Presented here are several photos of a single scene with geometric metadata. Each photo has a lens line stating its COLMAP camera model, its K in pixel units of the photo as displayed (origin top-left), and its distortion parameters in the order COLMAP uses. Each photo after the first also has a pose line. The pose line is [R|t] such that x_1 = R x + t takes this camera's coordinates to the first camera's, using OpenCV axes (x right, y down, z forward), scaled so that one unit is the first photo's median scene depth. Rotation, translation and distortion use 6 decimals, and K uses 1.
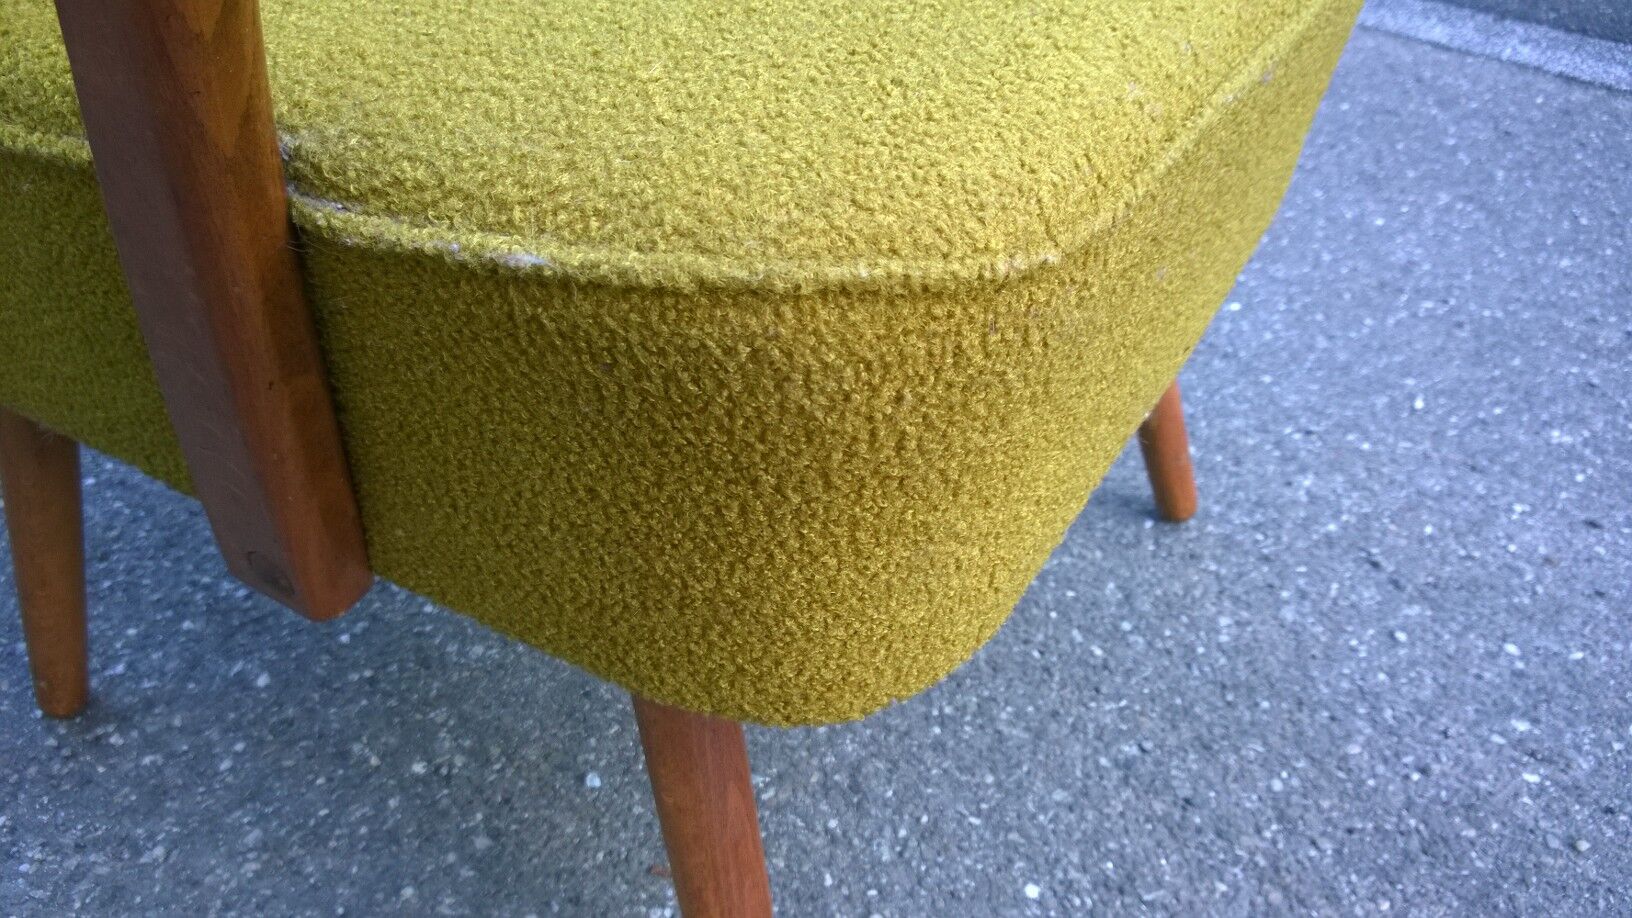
lens RADIAL K [[1224.8, 0, 820.5], [0, 1224.8, 501.6], [0, 0, 1]] dist [0.010191, -0.042560]
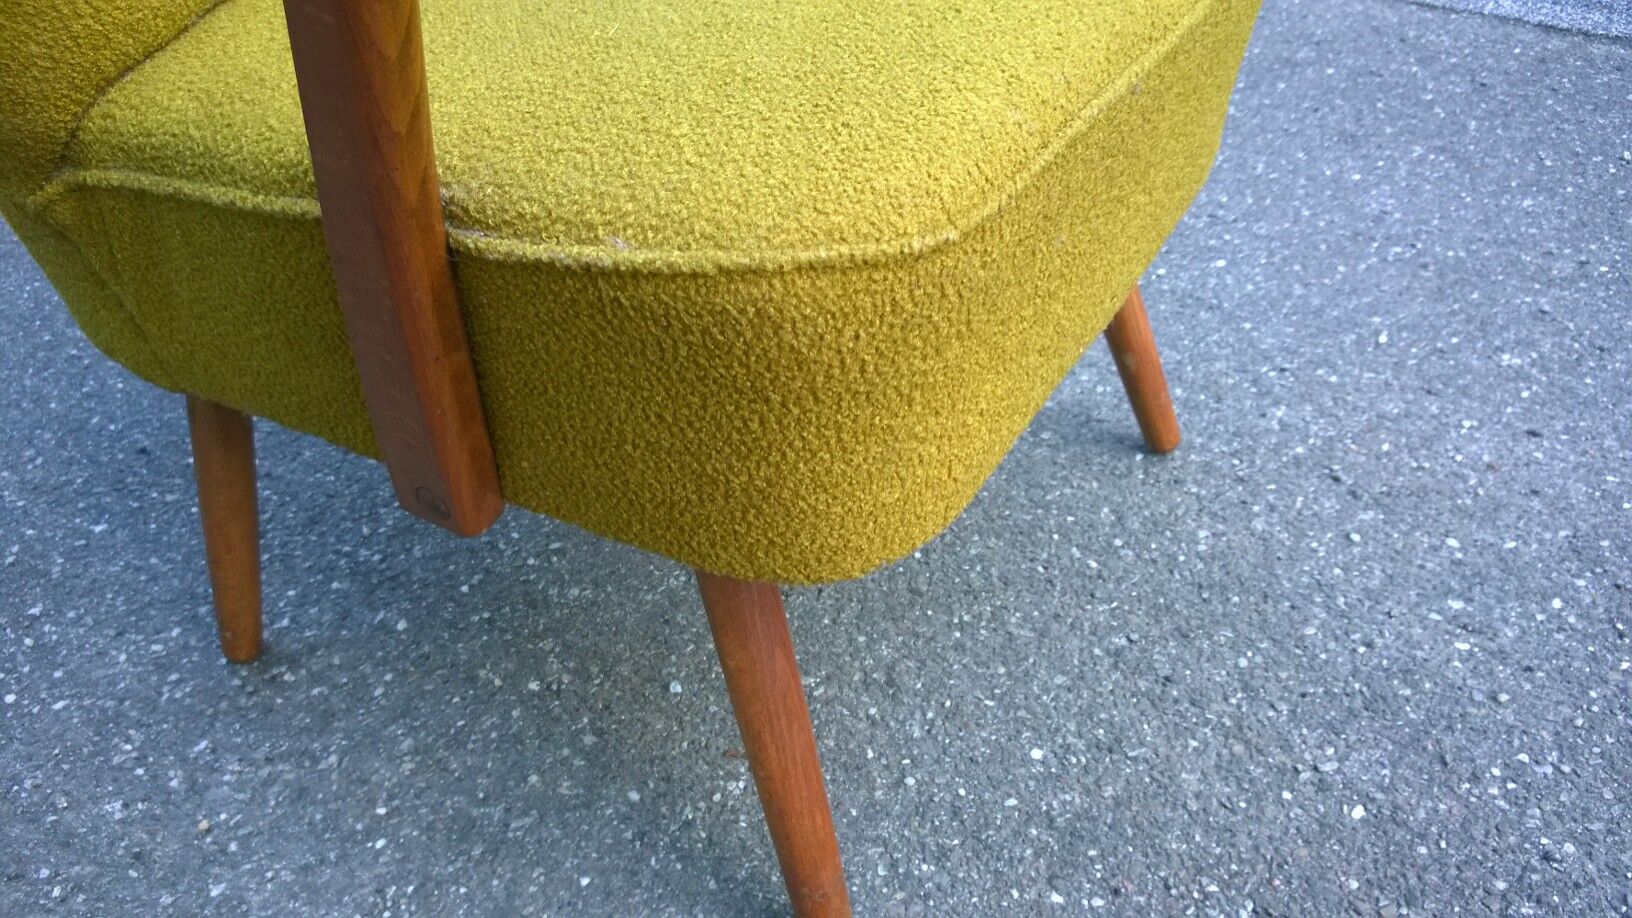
lens RADIAL K [[1199.4, 0, 822.9], [0, 1199.4, 518.4], [0, 0, 1]] dist [0.008531, -0.034317]
pose [[0.997067, -0.056447, -0.051676, 0.034166], [0.057838, 0.997992, 0.025828, 0.039285], [0.050115, -0.028741, 0.998330, -0.193129]]
